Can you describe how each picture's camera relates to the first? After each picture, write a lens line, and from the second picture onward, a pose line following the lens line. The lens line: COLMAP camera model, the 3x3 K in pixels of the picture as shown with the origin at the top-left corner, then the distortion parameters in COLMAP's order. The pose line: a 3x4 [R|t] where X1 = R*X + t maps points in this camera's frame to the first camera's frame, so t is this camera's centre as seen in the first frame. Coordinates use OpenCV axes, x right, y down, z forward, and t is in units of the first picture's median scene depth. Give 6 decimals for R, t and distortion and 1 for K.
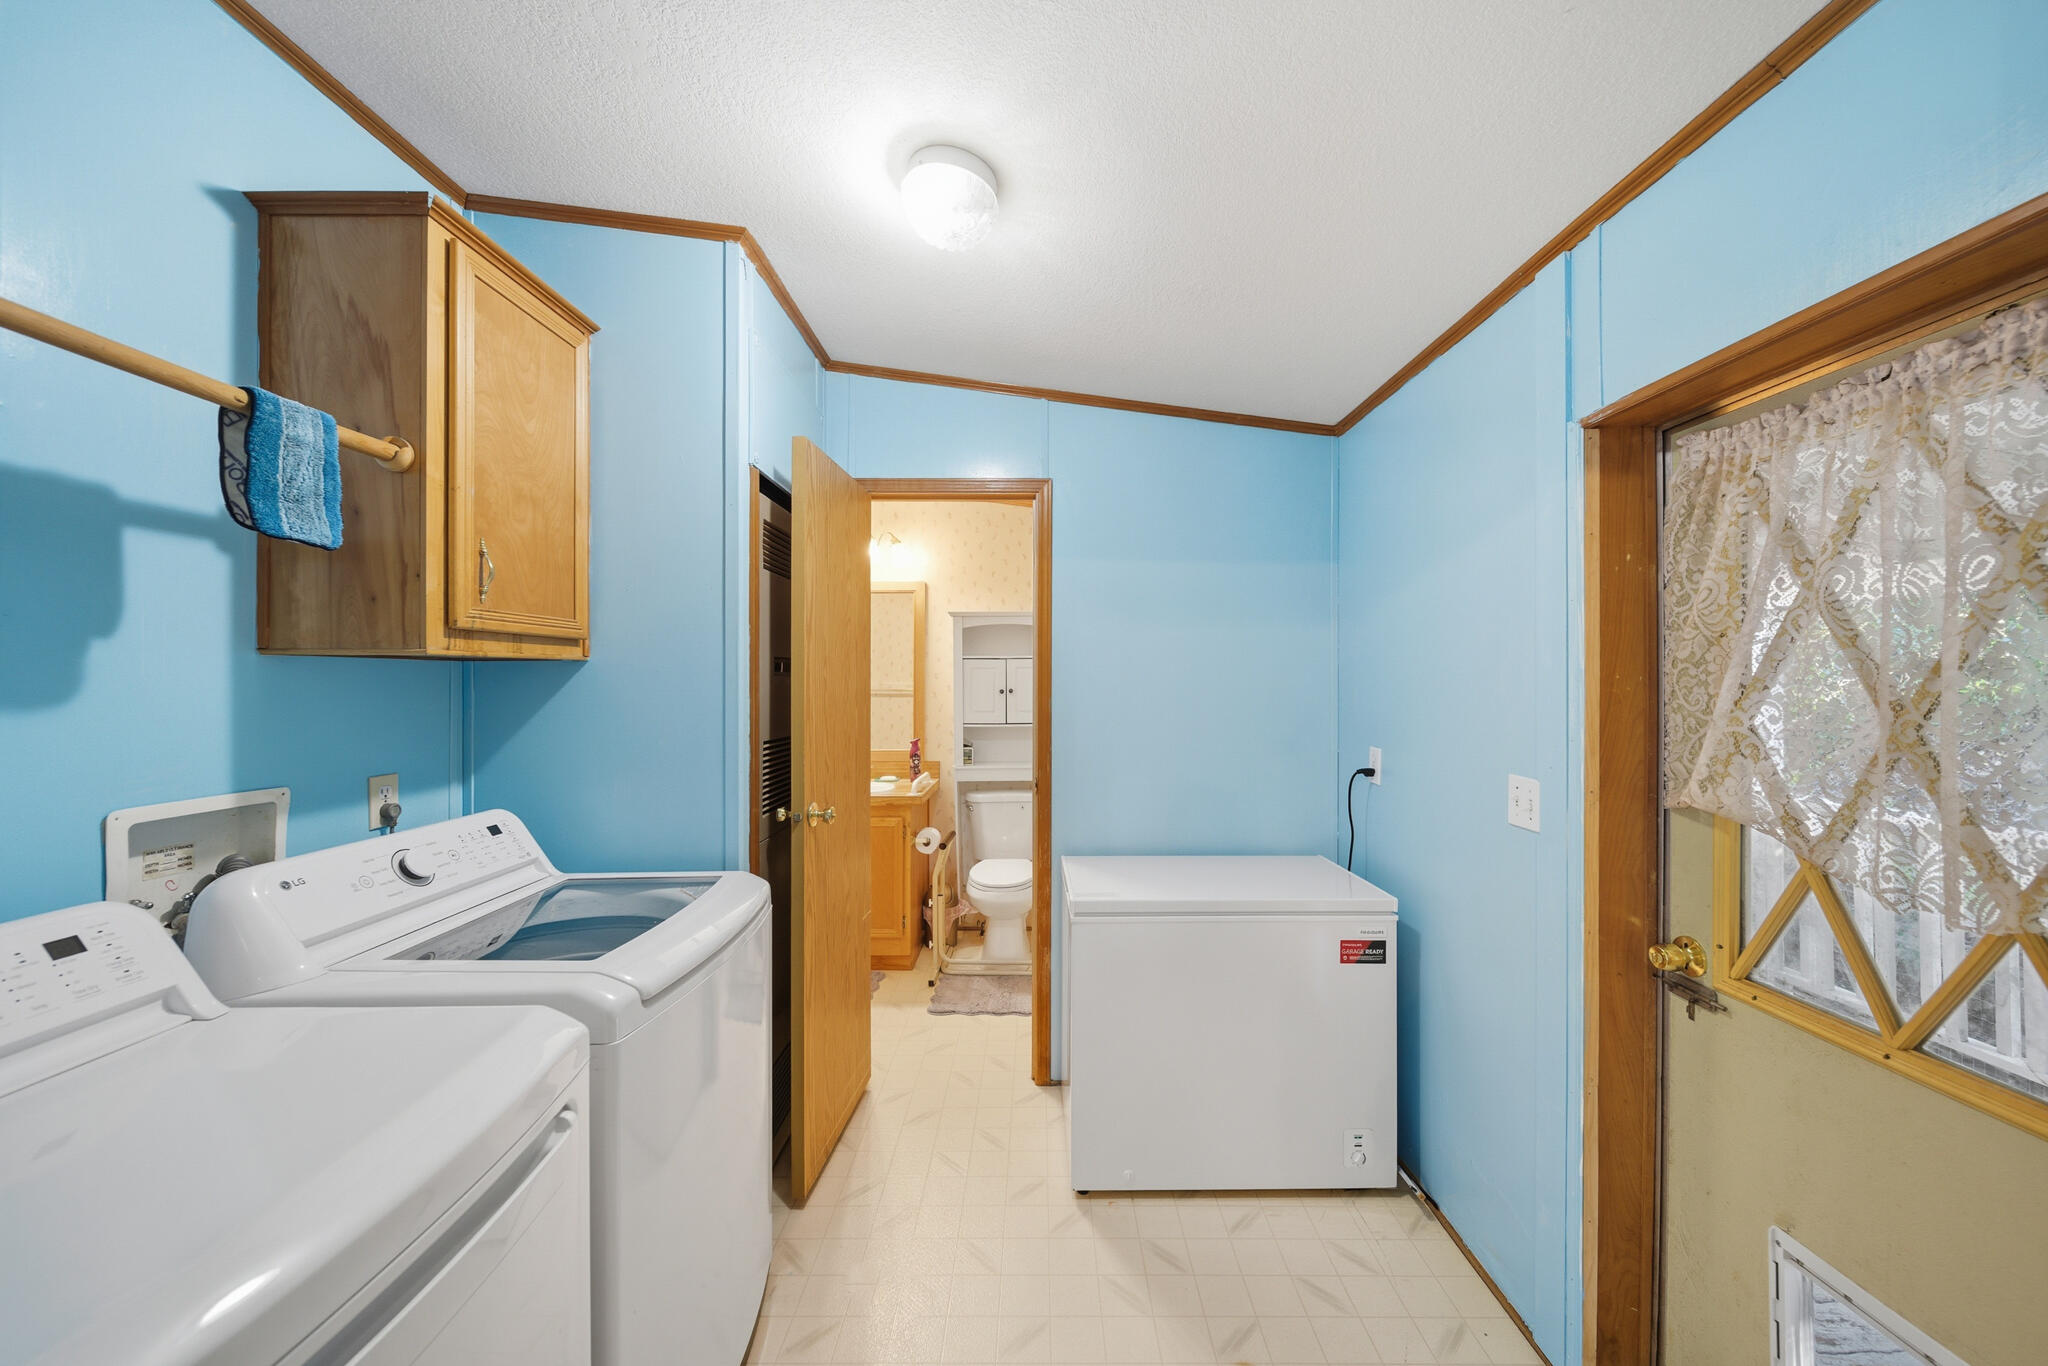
lens RADIAL K [[736.0, 0, 1033.4], [0, 736.0, 681.8], [0, 0, 1]] dist [-0.006152, -0.000174]
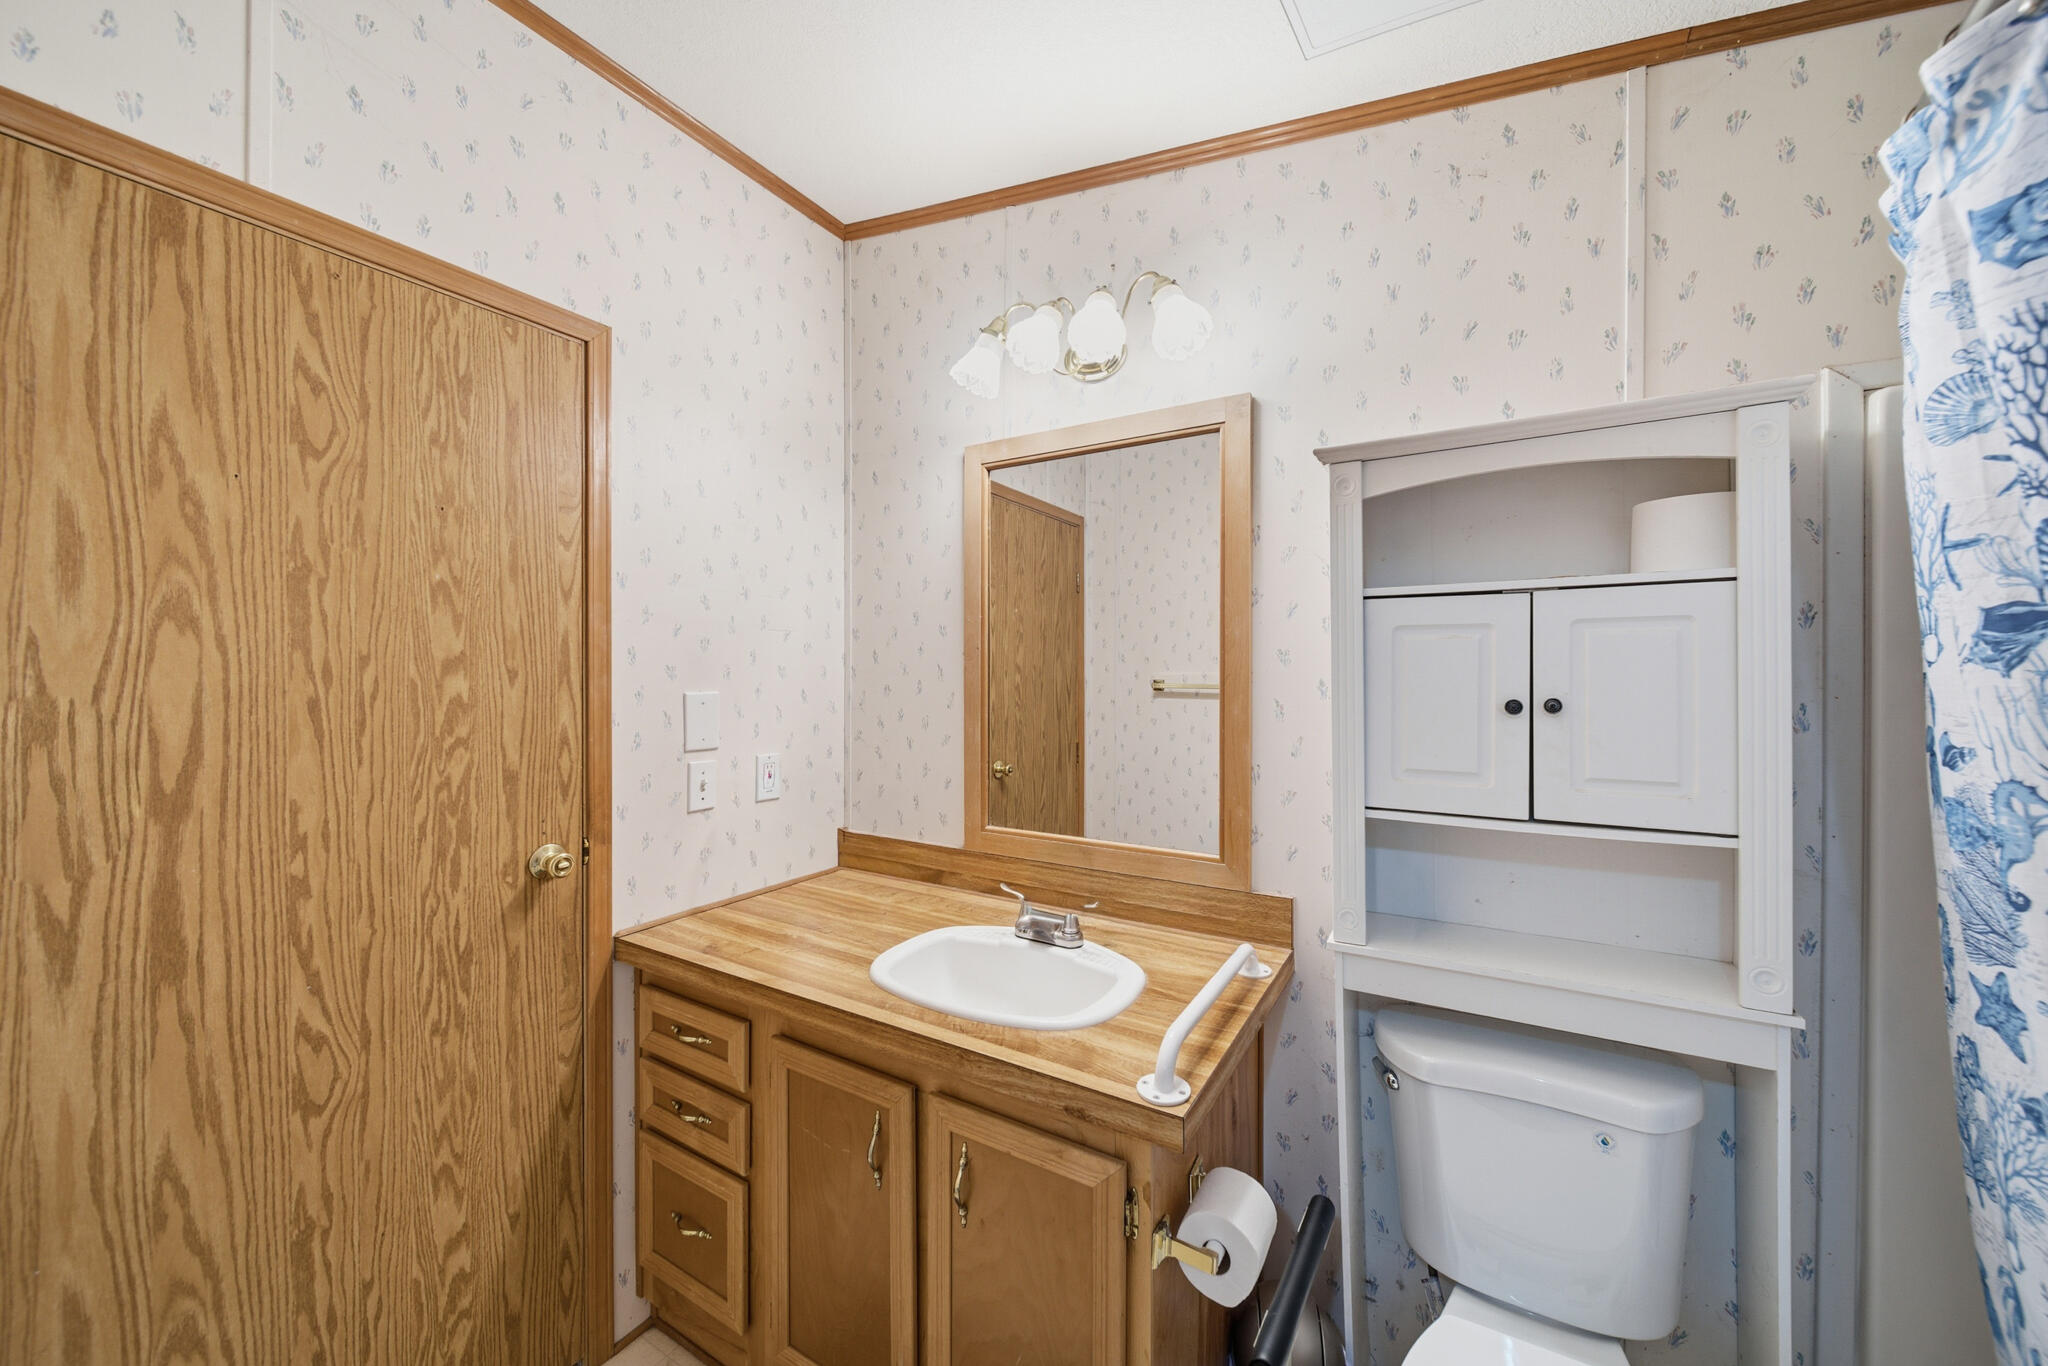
lens RADIAL K [[736.0, 0, 1033.4], [0, 736.0, 681.8], [0, 0, 1]] dist [-0.006152, -0.000174]
pose [[0.867594, -0.001301, -0.497272, -0.063071], [0.005196, 0.999966, 0.006449, 0.002753], [0.497247, -0.008179, 0.867571, 0.663209]]
